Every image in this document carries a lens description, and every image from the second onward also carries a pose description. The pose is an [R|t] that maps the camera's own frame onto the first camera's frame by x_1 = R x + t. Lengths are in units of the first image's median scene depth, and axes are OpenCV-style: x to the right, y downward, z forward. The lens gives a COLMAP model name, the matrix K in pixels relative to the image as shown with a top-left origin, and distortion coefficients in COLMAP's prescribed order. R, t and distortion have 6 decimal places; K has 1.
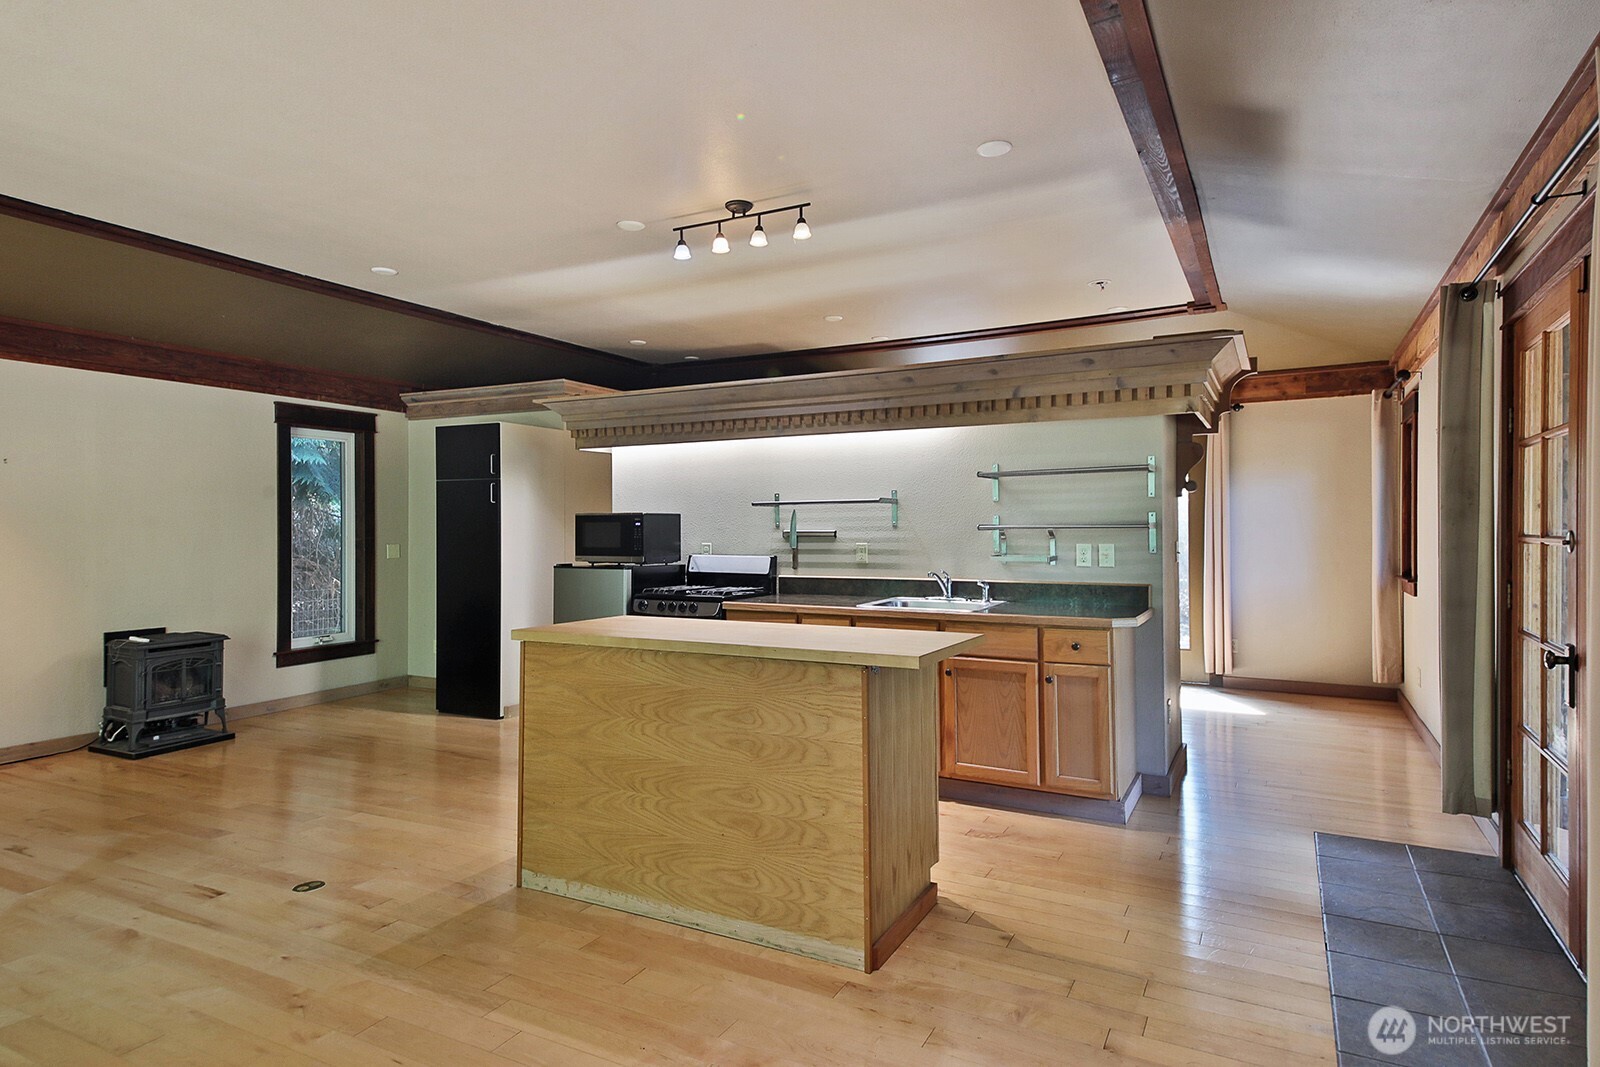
lens RADIAL K [[894.5, 0, 810.5], [0, 894.5, 533.1], [0, 0, 1]] dist [0.043681, 0.000515]
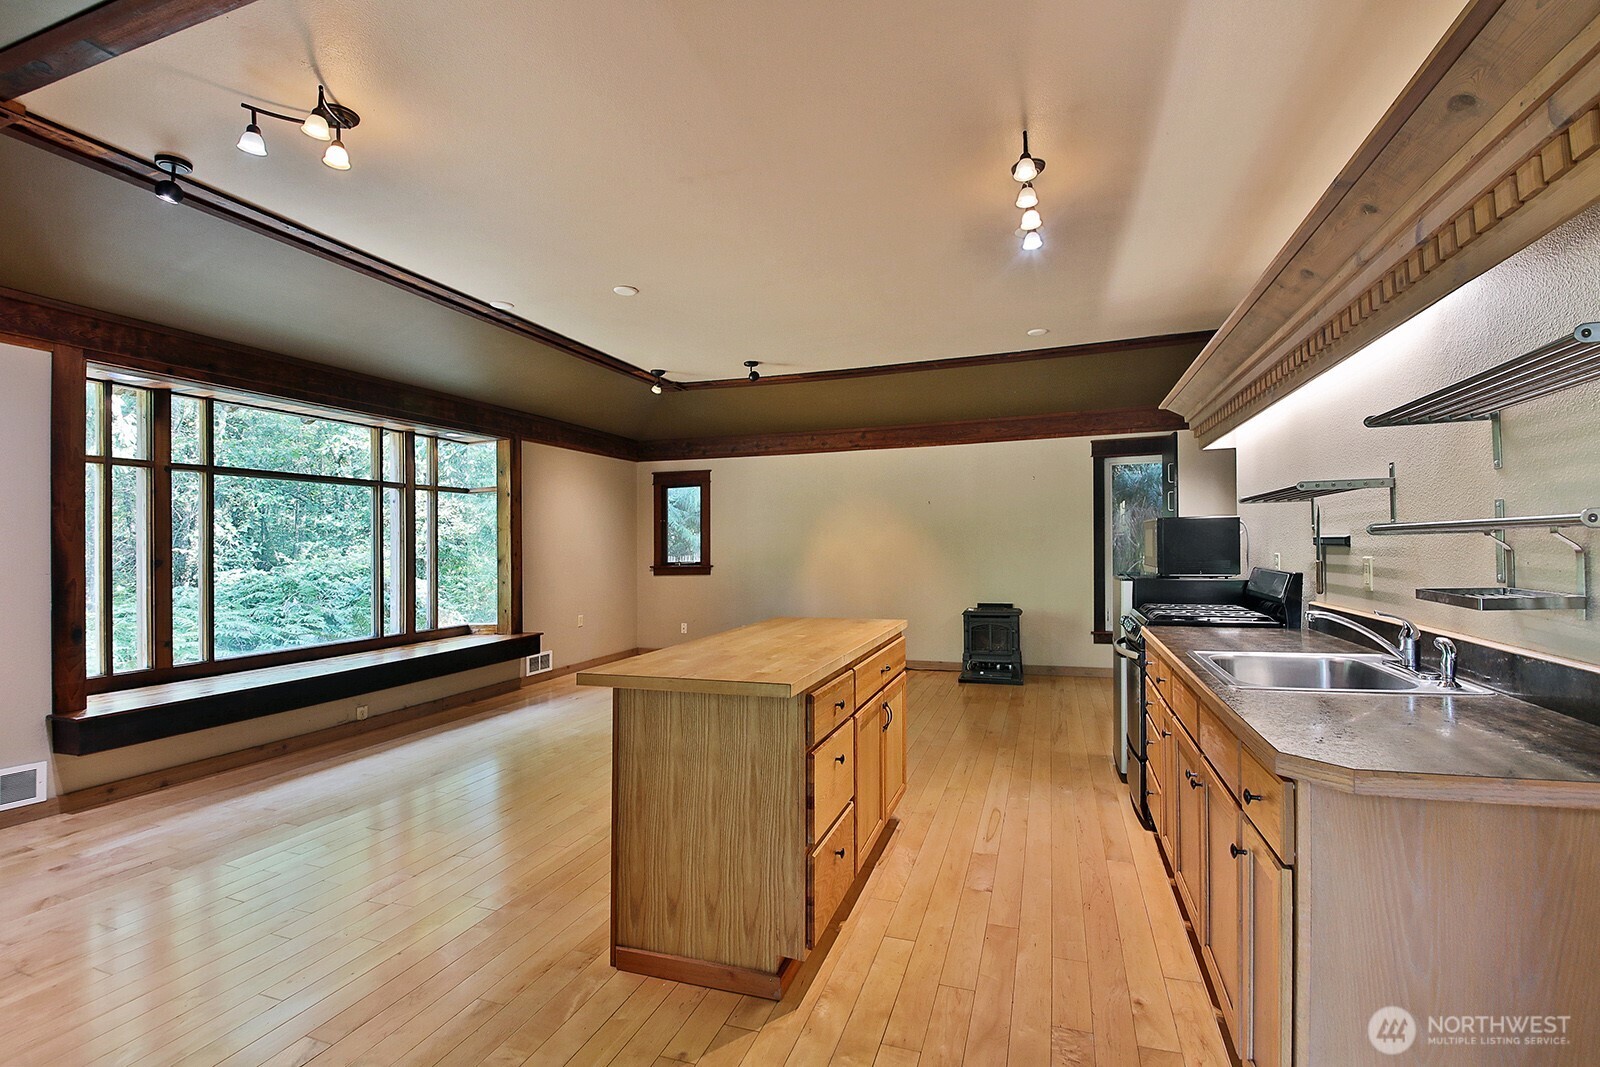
lens RADIAL K [[707.3, 0, 806.1], [0, 707.3, 539.4], [0, 0, 1]] dist [-0.000309, -0.000045]
pose [[0.141084, -0.006313, -0.989978, 0.467731], [0.009765, 0.999940, -0.004985, -0.001518], [0.989950, -0.008964, 0.141137, 0.566418]]
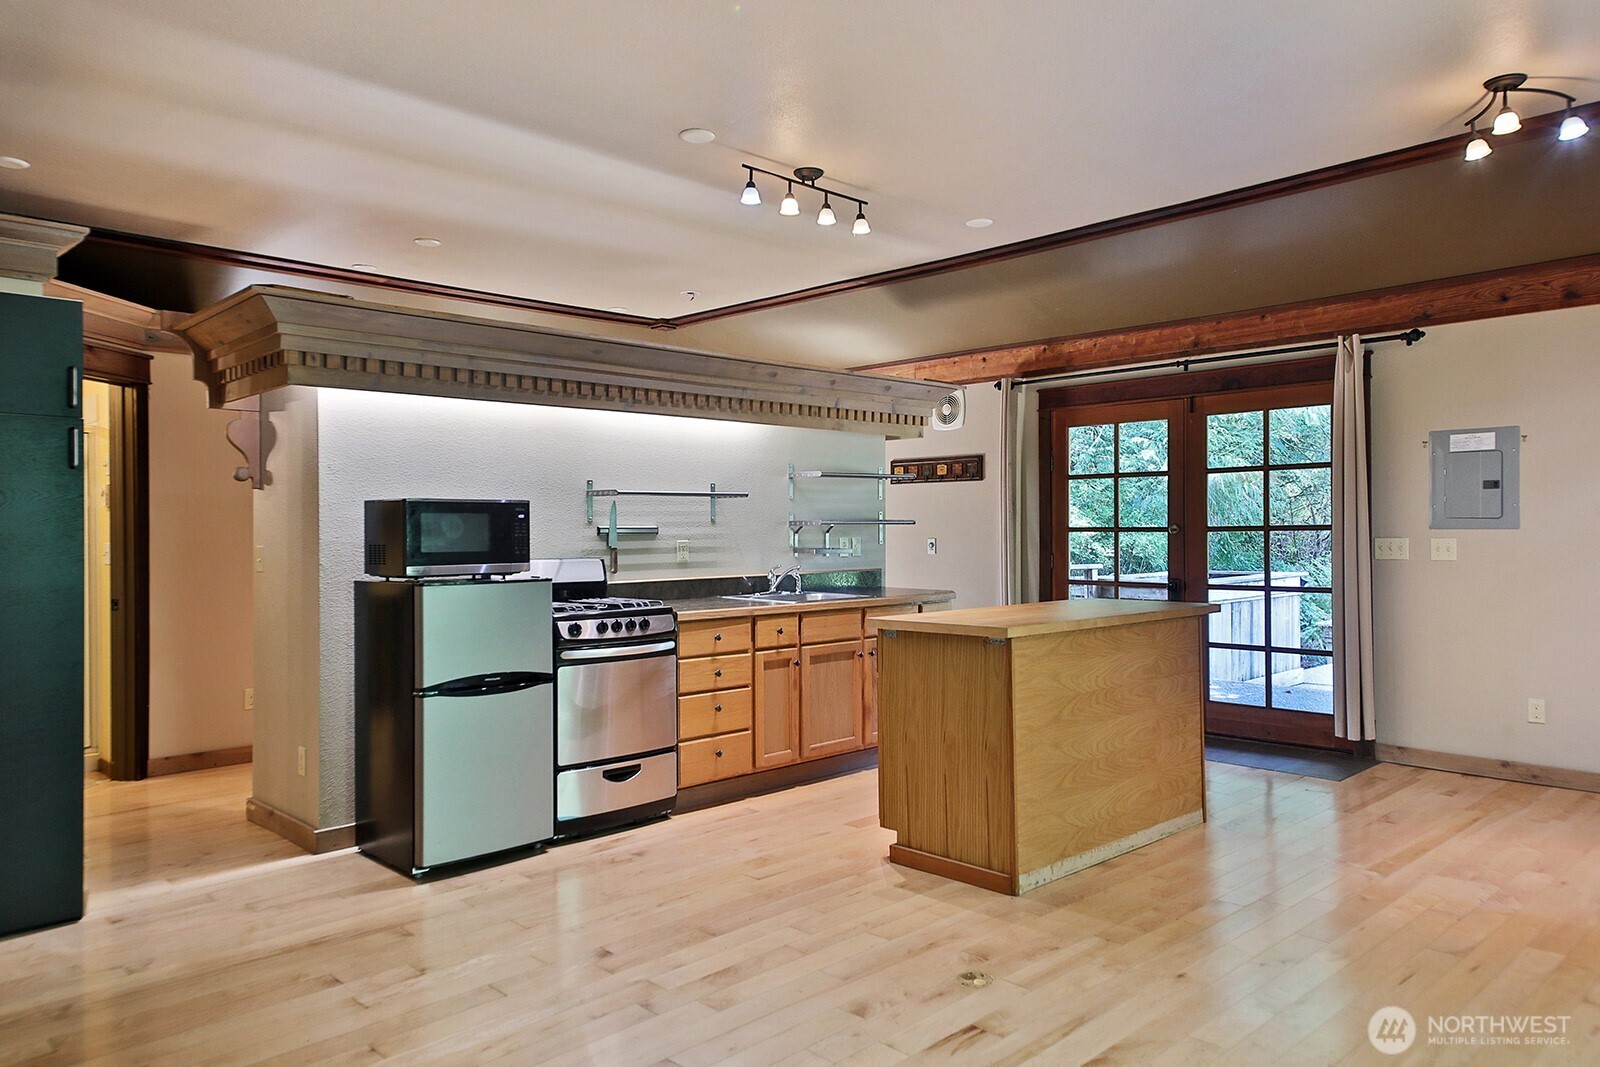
lens RADIAL K [[1089.6, 0, 803.1], [0, 1089.6, 534.1], [0, 0, 1]] dist [0.054566, -0.022204]
pose [[0.316400, -0.003499, 0.948620, -0.945926], [0.007409, 0.999972, 0.001217, 0.004376], [-0.948597, 0.006643, 0.316417, 0.537575]]
